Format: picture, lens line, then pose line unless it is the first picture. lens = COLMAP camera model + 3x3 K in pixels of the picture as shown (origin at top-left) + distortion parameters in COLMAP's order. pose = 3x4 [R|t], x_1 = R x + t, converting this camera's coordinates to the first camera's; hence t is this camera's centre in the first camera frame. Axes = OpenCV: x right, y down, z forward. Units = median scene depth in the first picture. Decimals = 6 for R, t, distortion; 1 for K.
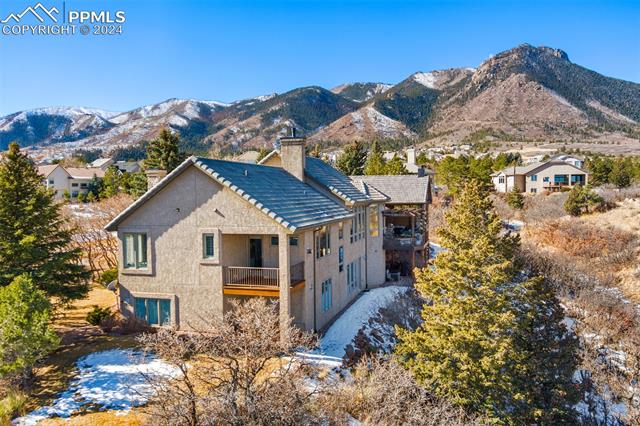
lens RADIAL K [[536.9, 0, 313.4], [0, 536.9, 217.2], [0, 0, 1]] dist [-0.043951, -0.014004]
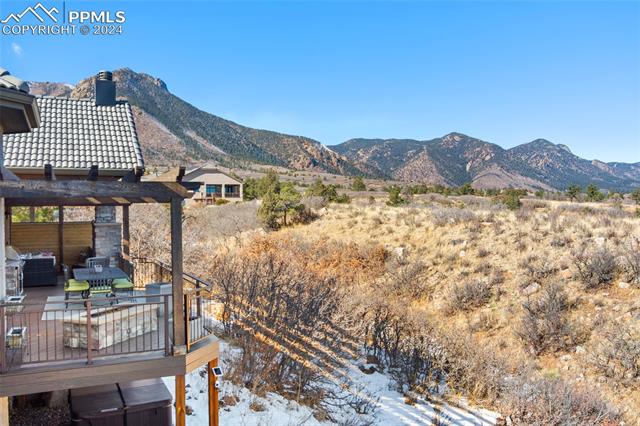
lens RADIAL K [[536.9, 0, 321.1], [0, 536.9, 212.2], [0, 0, 1]] dist [-0.043951, -0.014004]
pose [[0.743663, 0.008431, 0.668502, 0.027086], [0.027874, 0.998660, -0.043603, 0.005401], [-0.667973, 0.051060, 0.742431, 0.263979]]
